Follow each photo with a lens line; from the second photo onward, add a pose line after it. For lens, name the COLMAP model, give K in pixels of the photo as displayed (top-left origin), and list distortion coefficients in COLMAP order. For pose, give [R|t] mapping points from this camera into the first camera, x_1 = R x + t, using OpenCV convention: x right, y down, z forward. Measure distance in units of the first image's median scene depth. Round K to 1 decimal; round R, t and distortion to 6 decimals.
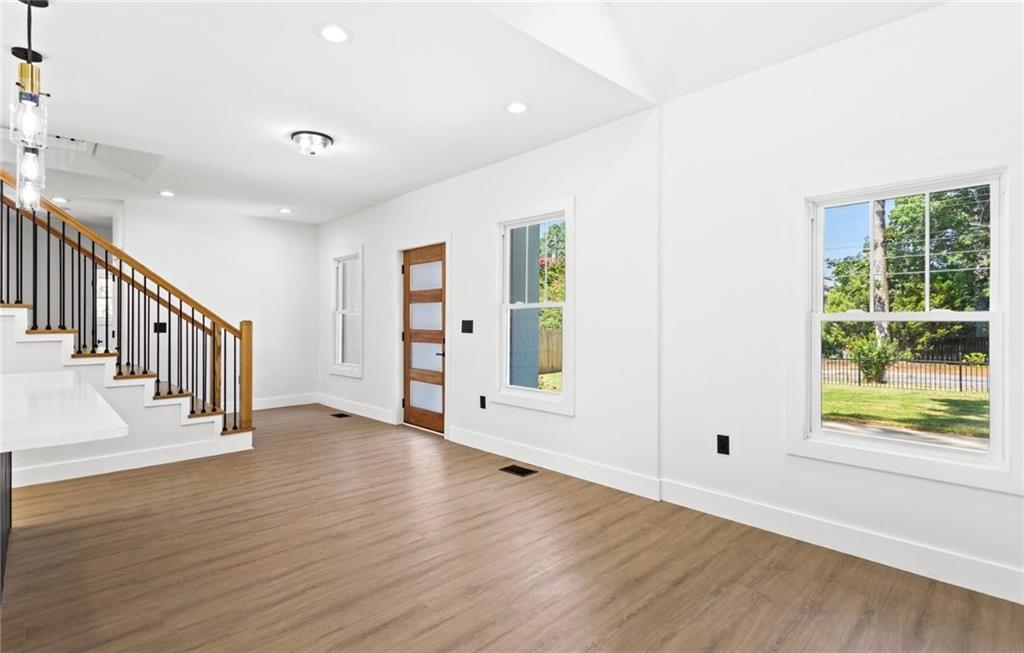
lens RADIAL K [[507.6, 0, 514.4], [0, 507.6, 300.6], [0, 0, 1]] dist [-0.001240, 0.000041]
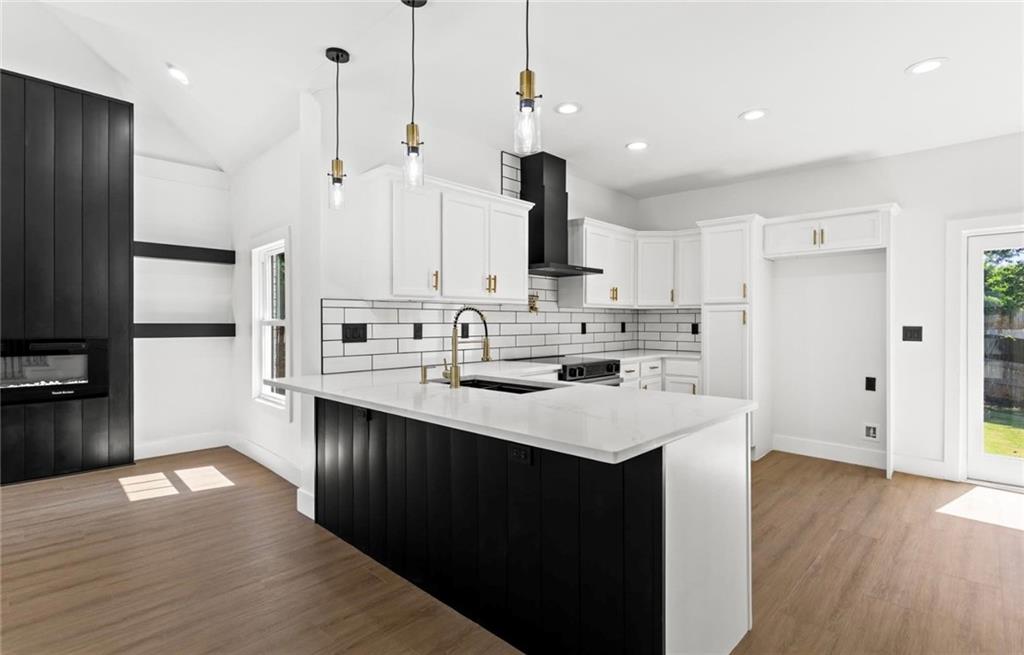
lens RADIAL K [[499.3, 0, 506.1], [0, 499.3, 323.9], [0, 0, 1]] dist [0.004424, 0.000254]
pose [[-0.999543, 0.005964, -0.029642, -0.459843], [0.007217, 0.999077, -0.042342, 0.037906], [0.029362, -0.042537, -0.998663, 0.829114]]
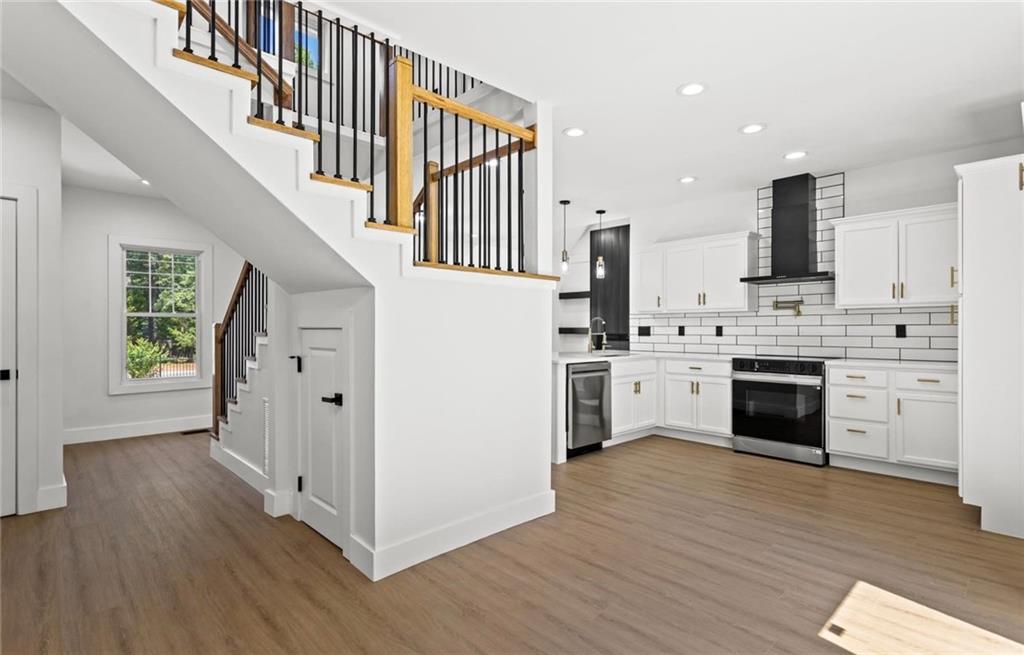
lens RADIAL K [[497.0, 0, 506.3], [0, 497.0, 333.4], [0, 0, 1]] dist [-0.000951, 0.000031]
pose [[0.016056, -0.007412, 0.999844, -1.457272], [-0.039767, 0.999177, 0.008046, 0.030667], [-0.999080, -0.039890, 0.015748, 0.531326]]
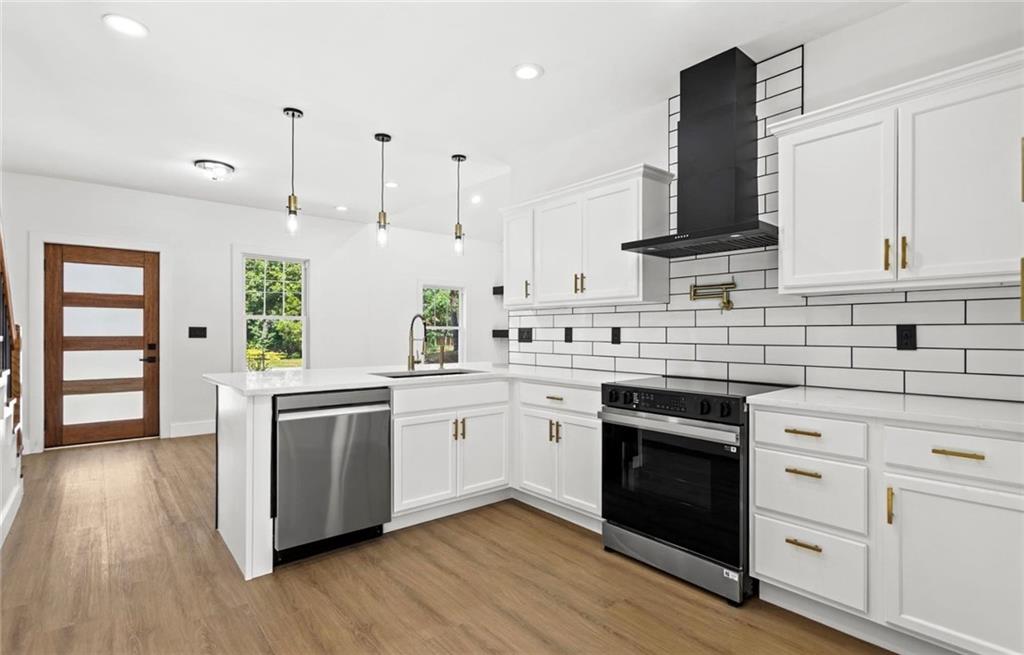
lens RADIAL K [[494.0, 0, 505.9], [0, 494.0, 335.1], [0, 0, 1]] dist [-0.001249, -0.000088]
pose [[0.077857, -0.007027, 0.996940, -1.068608], [-0.040927, 0.999110, 0.010239, 0.015509], [-0.996124, -0.041599, 0.077500, 0.199659]]
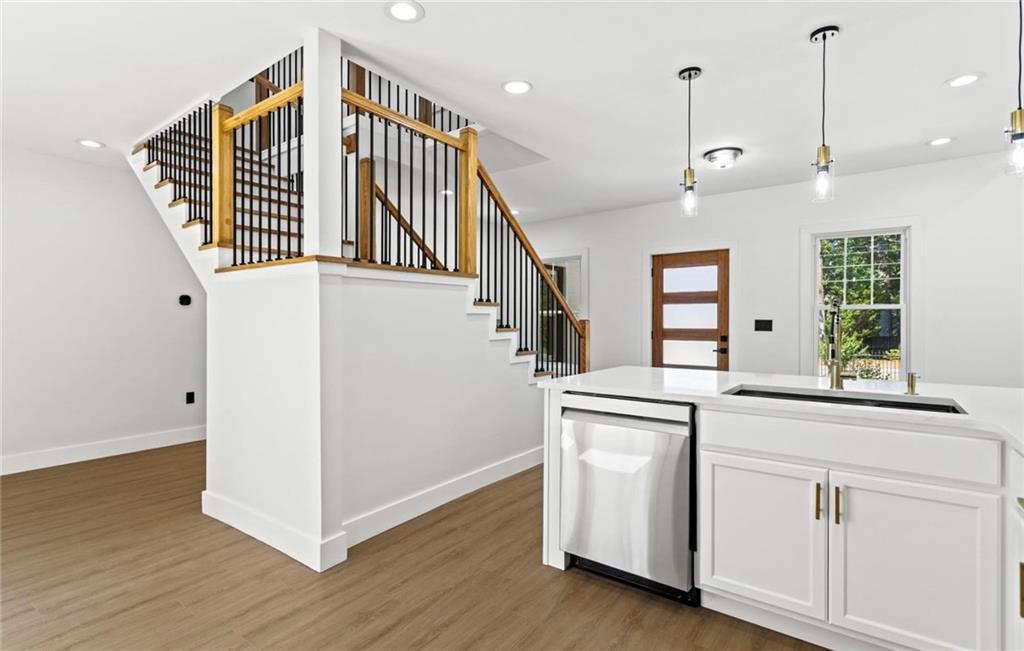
lens RADIAL K [[492.5, 0, 506.2], [0, 492.5, 326.1], [0, 0, 1]] dist [0.002441, 0.000744]
pose [[0.987655, -0.001425, 0.156638, -0.758853], [-0.005816, 0.998935, 0.045761, 0.005874], [-0.156536, -0.046107, 0.986595, 0.019241]]
